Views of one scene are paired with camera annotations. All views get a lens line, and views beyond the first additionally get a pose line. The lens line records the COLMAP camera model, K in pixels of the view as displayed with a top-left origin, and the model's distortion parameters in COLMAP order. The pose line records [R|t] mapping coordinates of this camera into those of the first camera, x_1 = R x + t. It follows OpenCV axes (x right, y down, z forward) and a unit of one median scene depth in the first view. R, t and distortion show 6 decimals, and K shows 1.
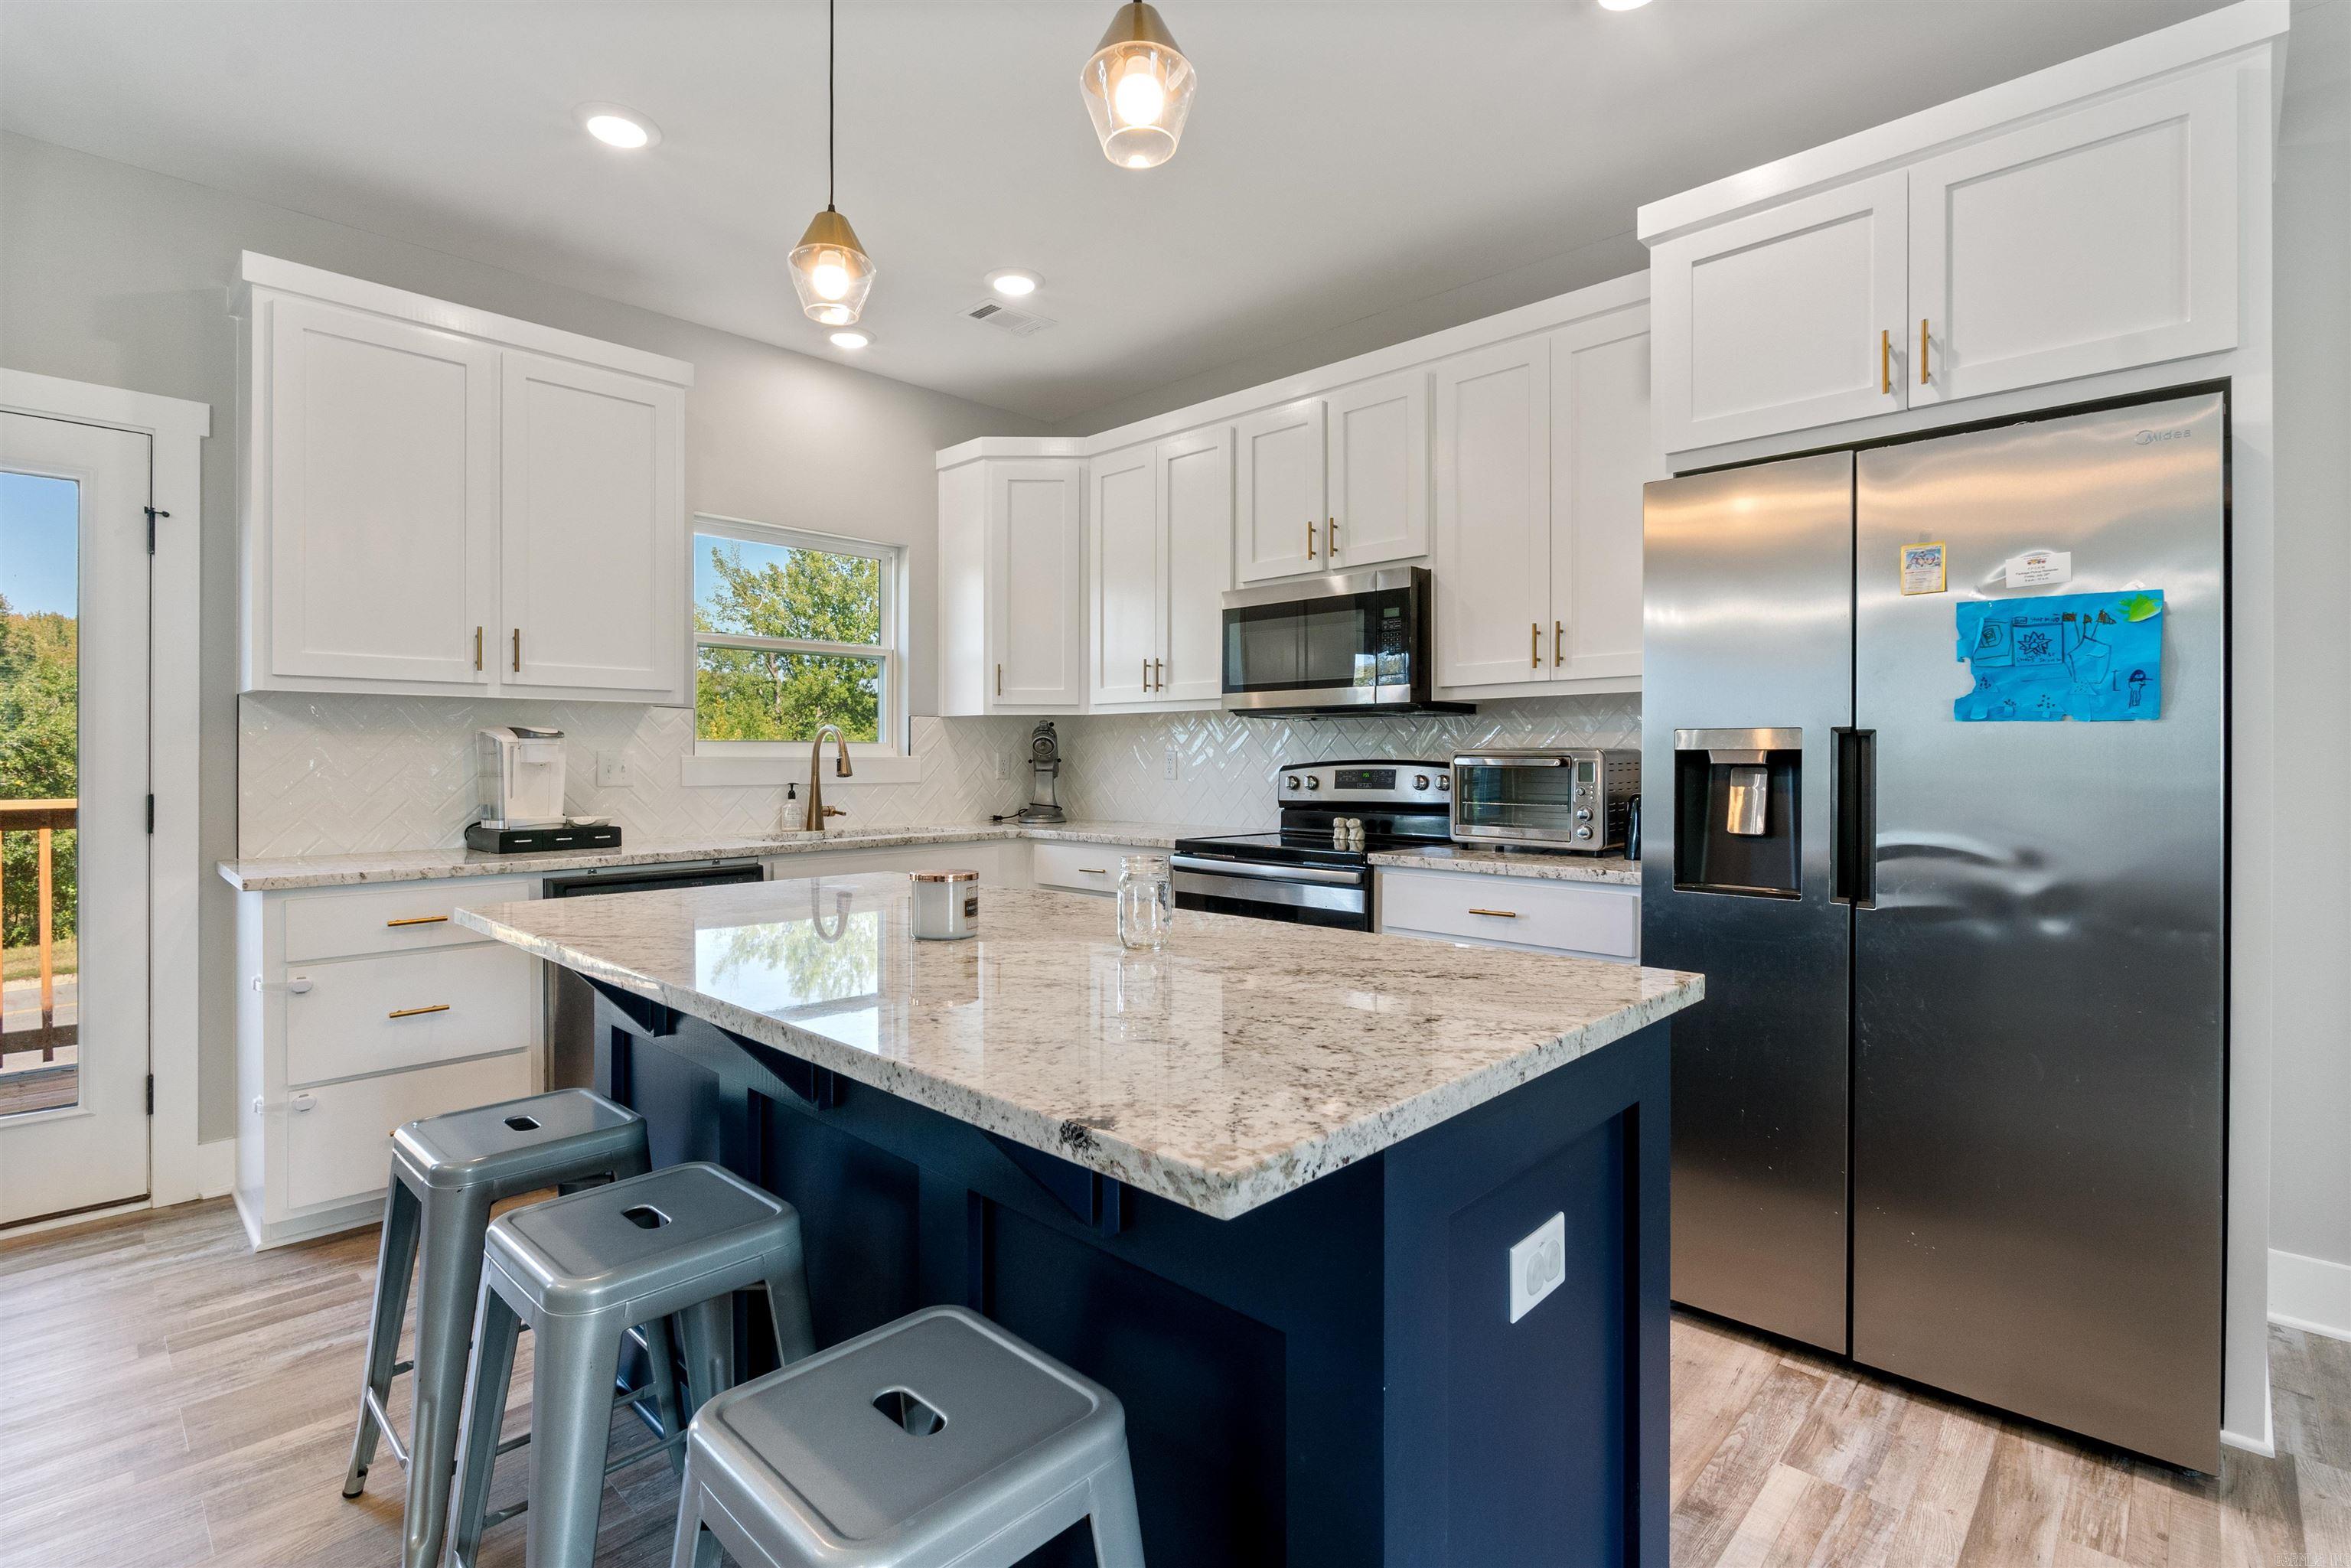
lens RADIAL K [[1087.3, 0, 1176.8], [0, 1087.3, 763.0], [0, 0, 1]] dist [-0.011435, 0.002895]
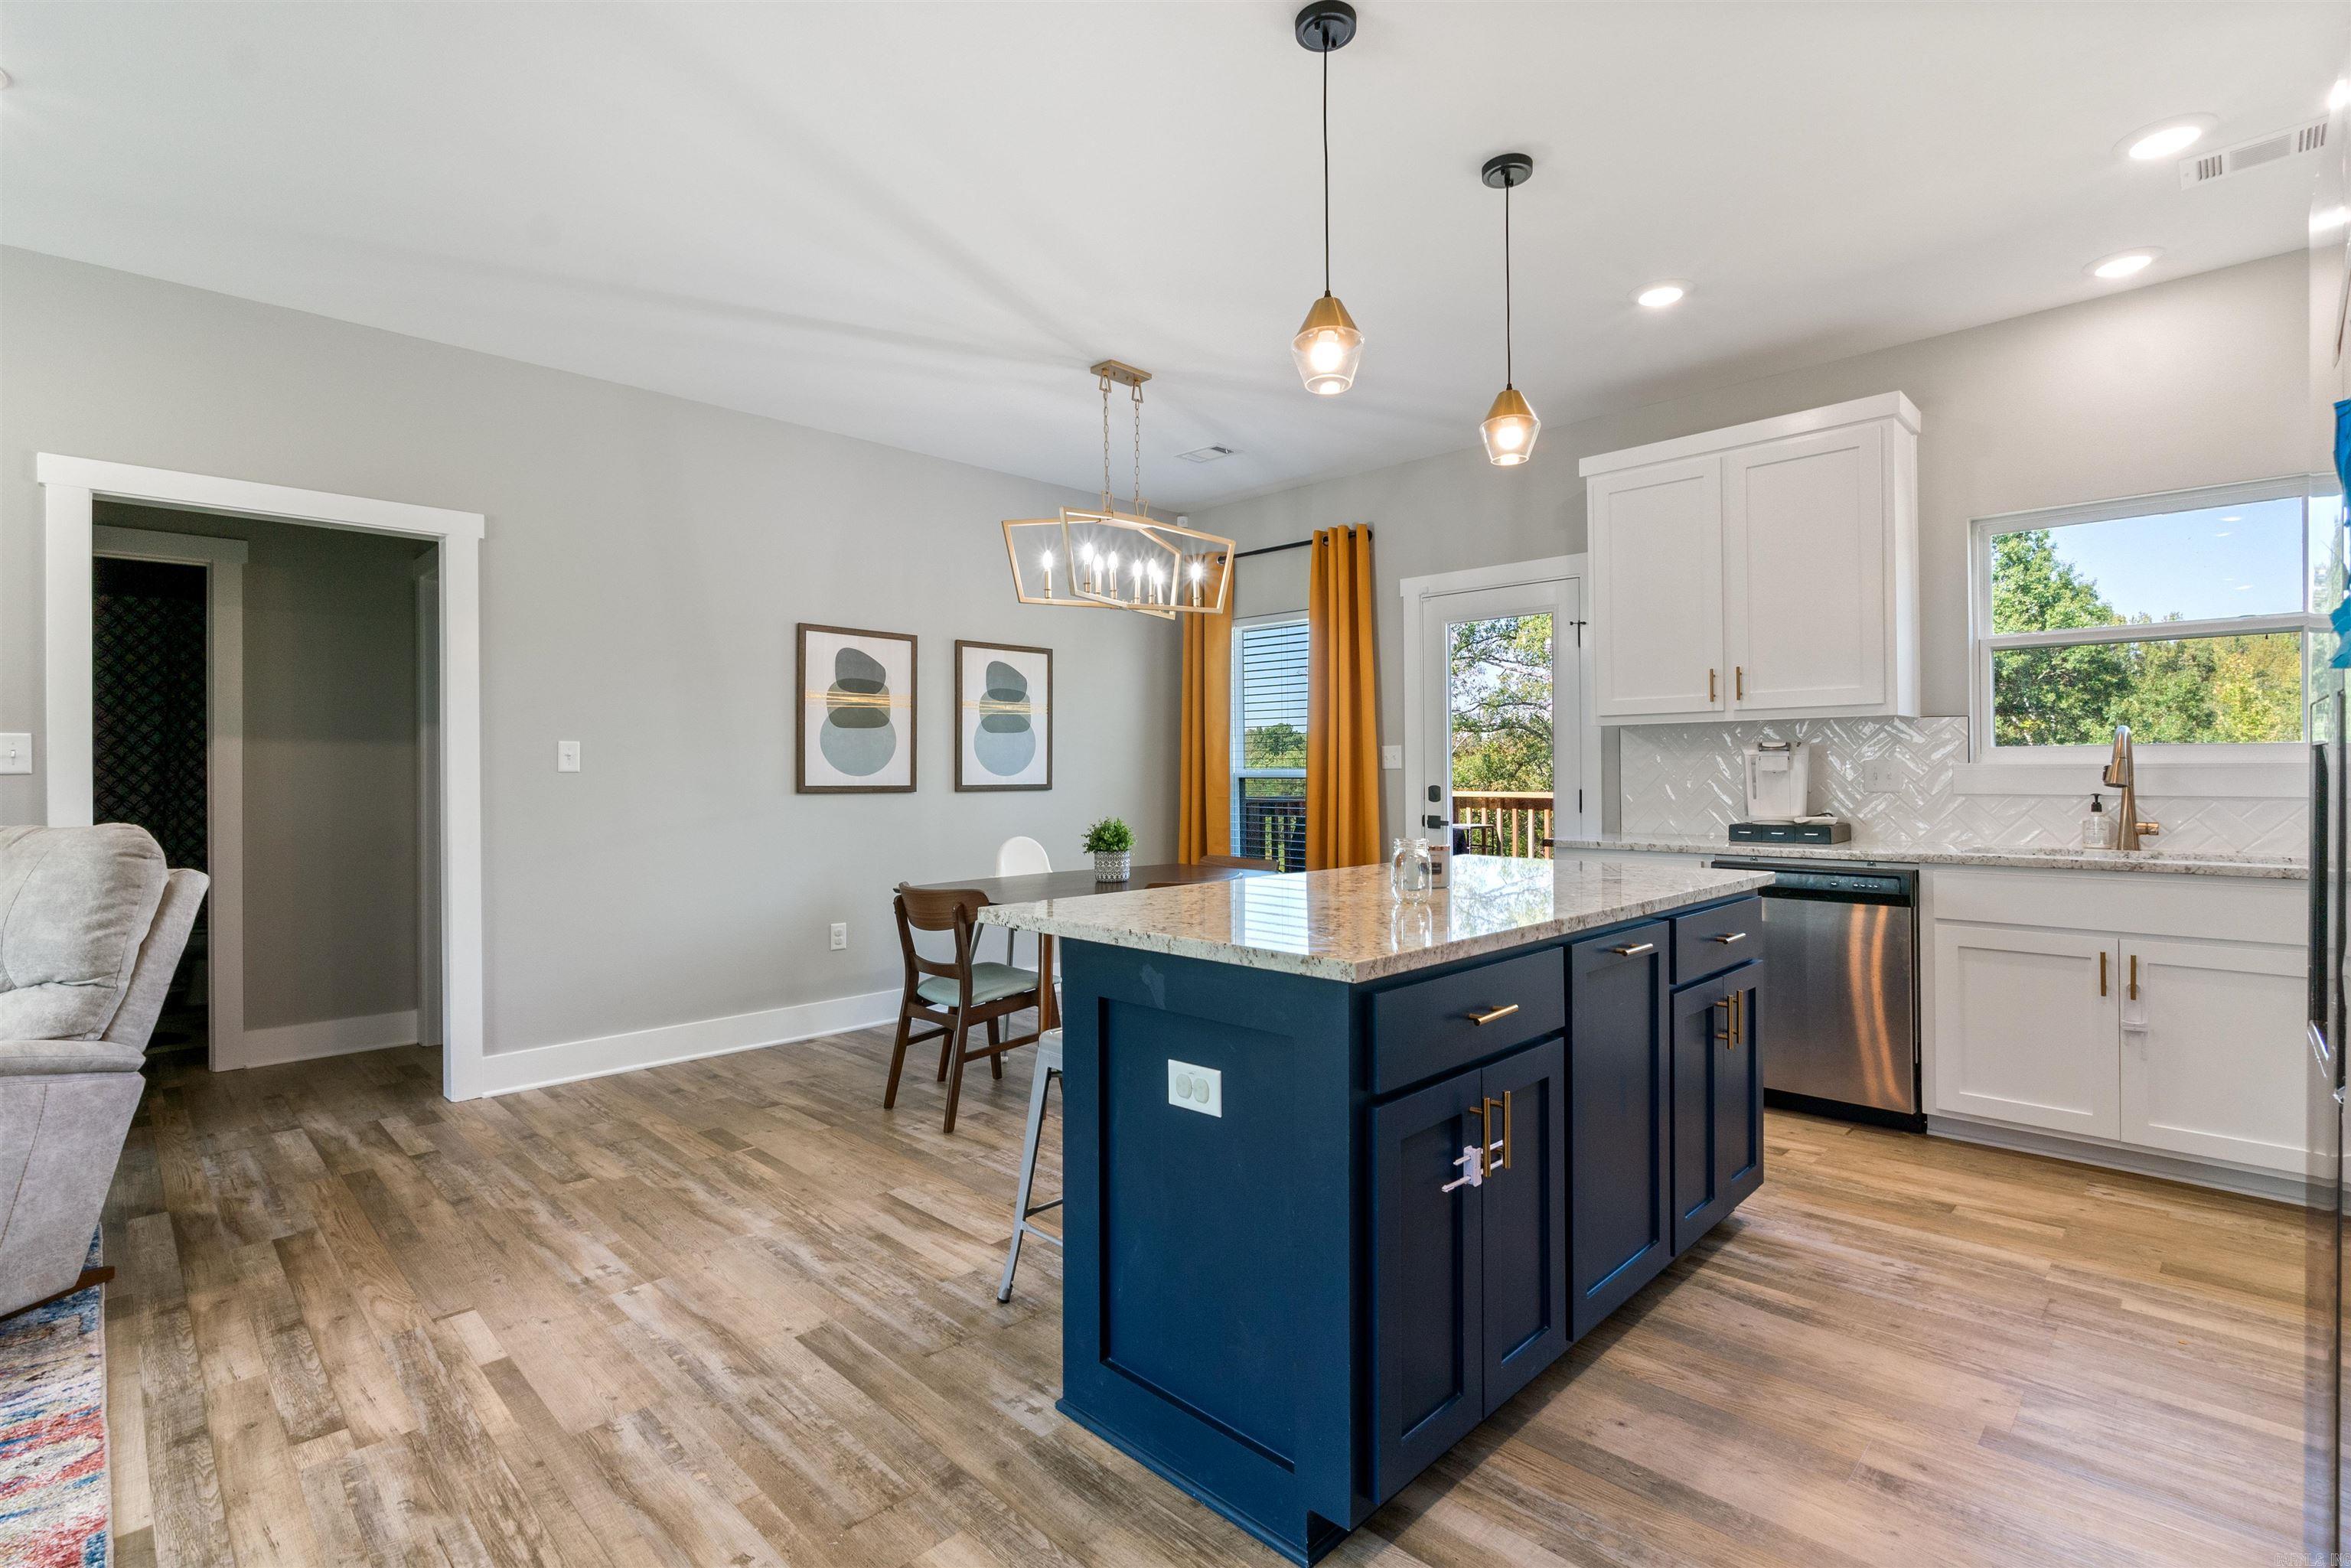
lens RADIAL K [[1087.3, 0, 1167.7], [0, 1087.3, 763.8], [0, 0, 1]] dist [-0.011435, 0.002895]
pose [[-0.025791, -0.005895, -0.999650, 0.688440], [0.002292, 0.999980, -0.005956, -0.002590], [0.999665, -0.002445, -0.025777, 0.357607]]
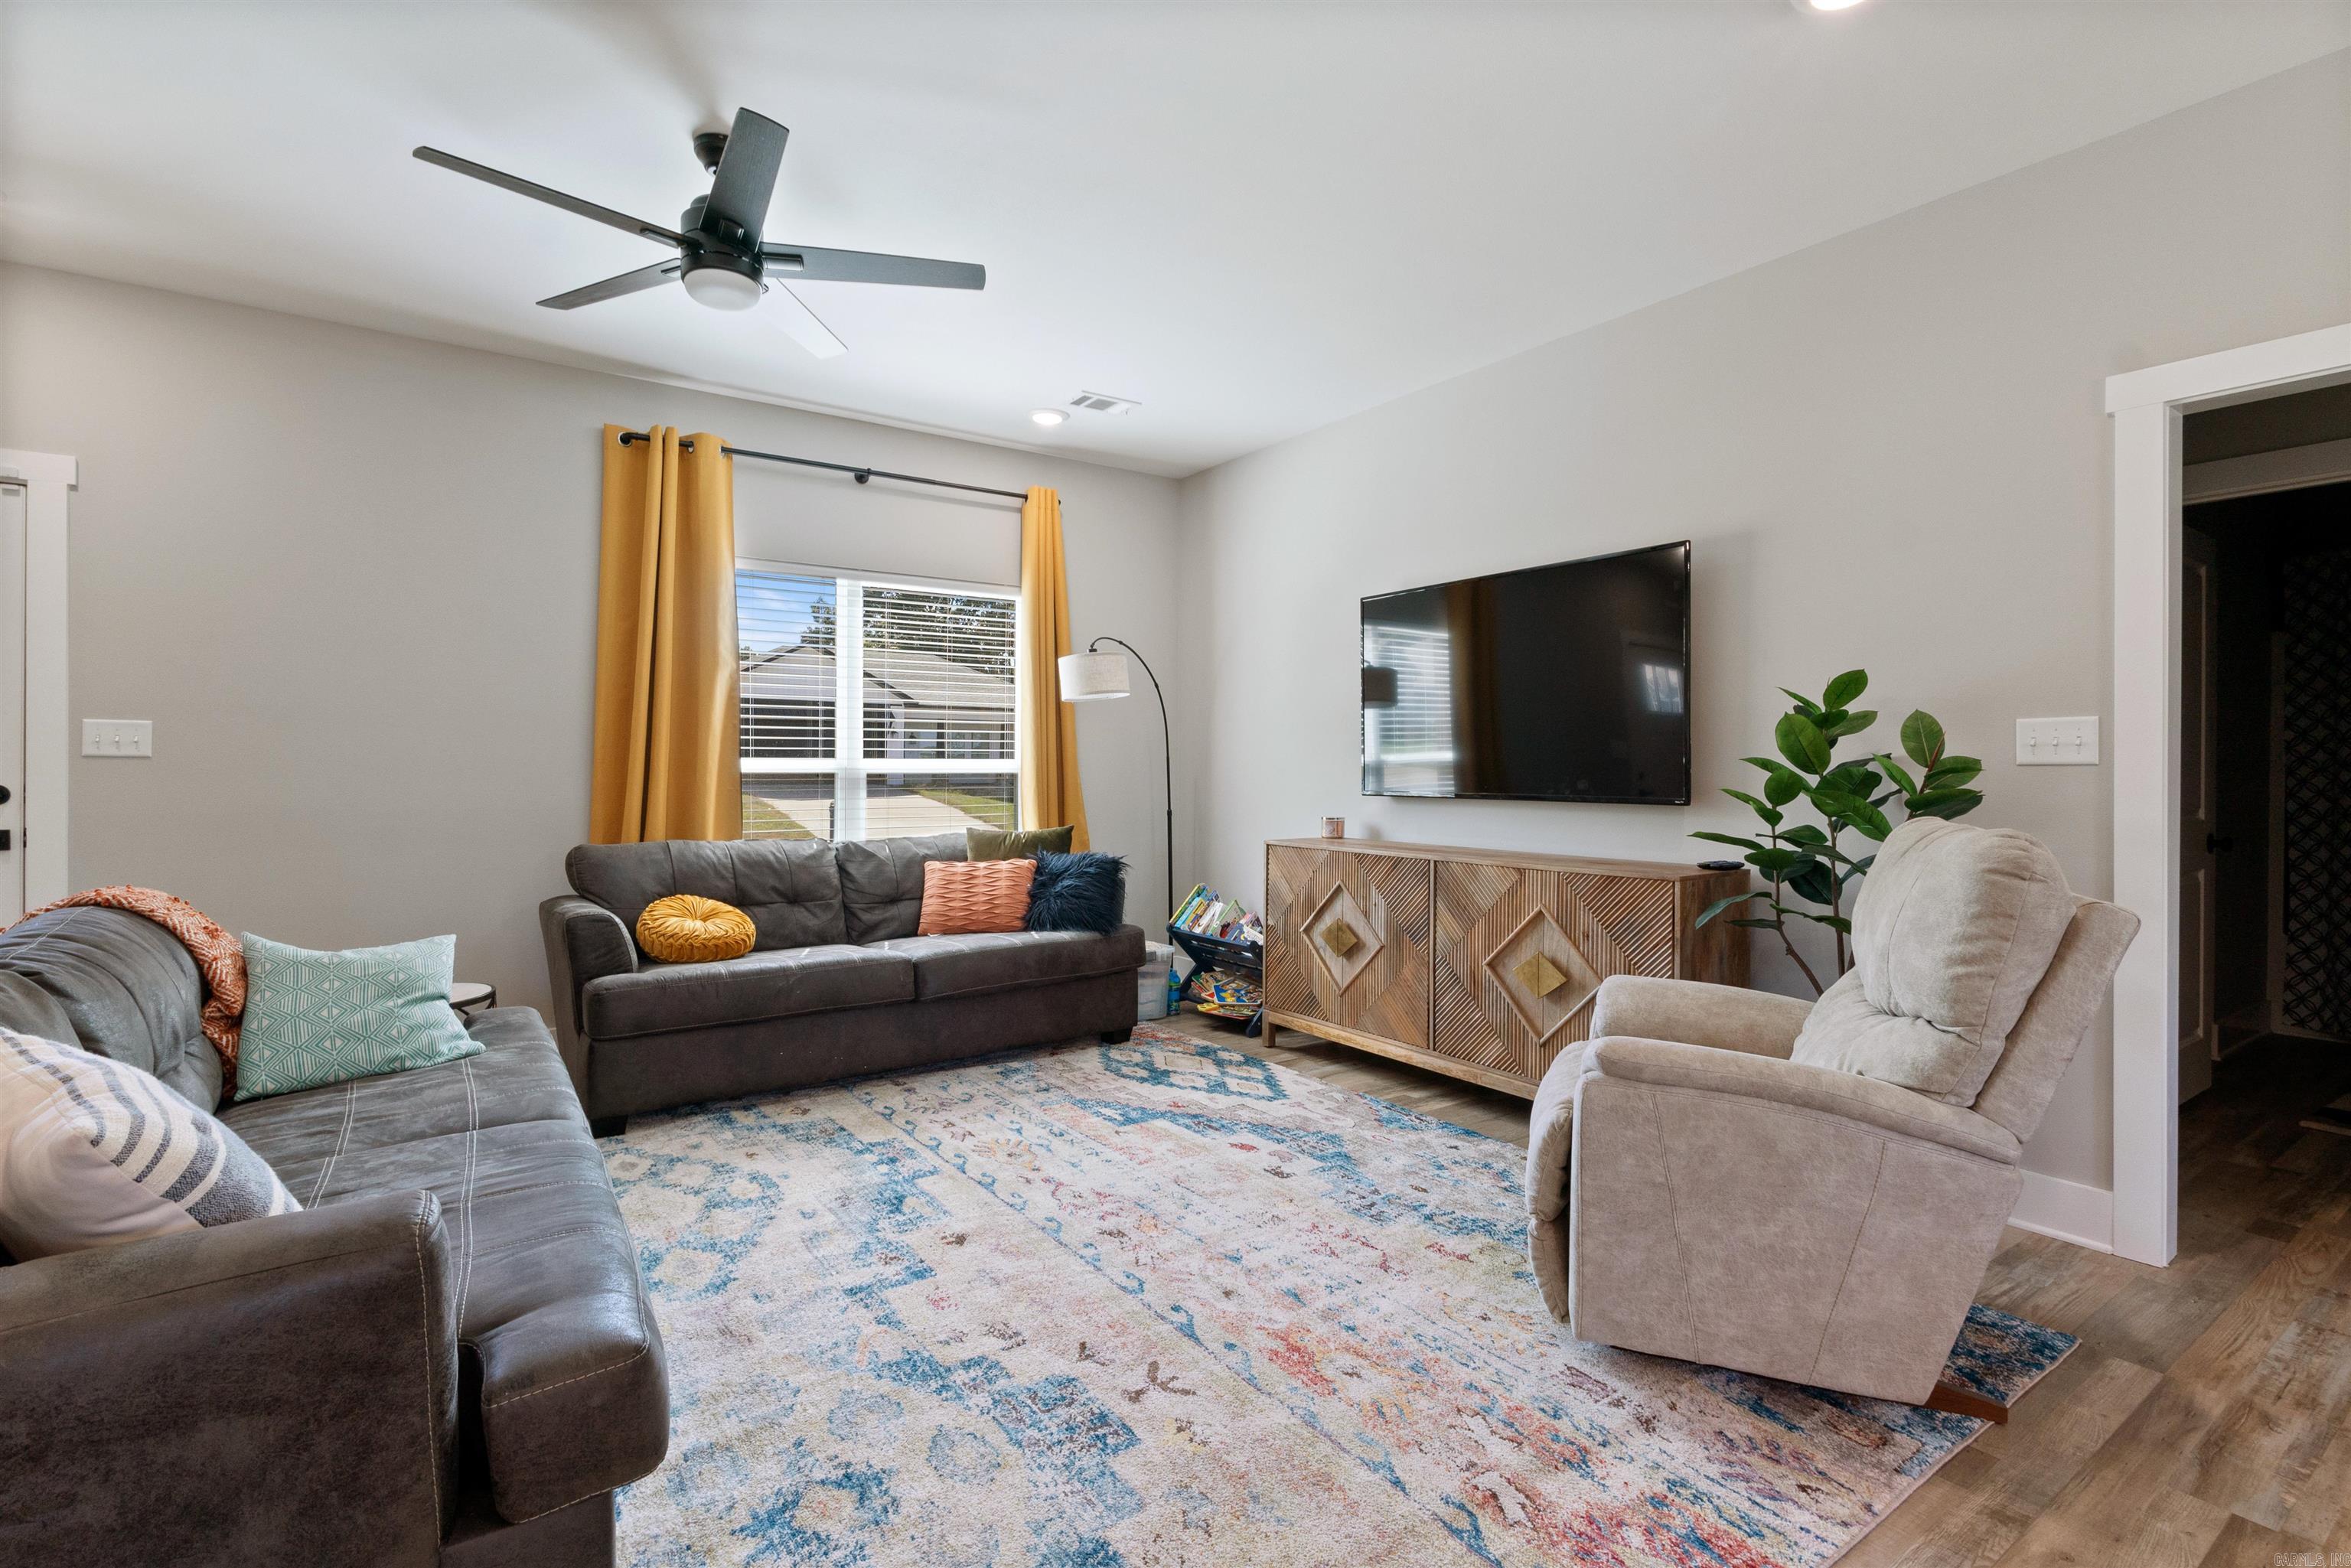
lens RADIAL K [[1087.3, 0, 1169.1], [0, 1087.3, 770.2], [0, 0, 1]] dist [-0.011435, 0.002895]
pose [[-0.979730, -0.007437, 0.200187, 0.254469], [-0.005847, 0.999947, 0.008529, -0.000251], [-0.200240, 0.007186, -0.979721, 0.245941]]
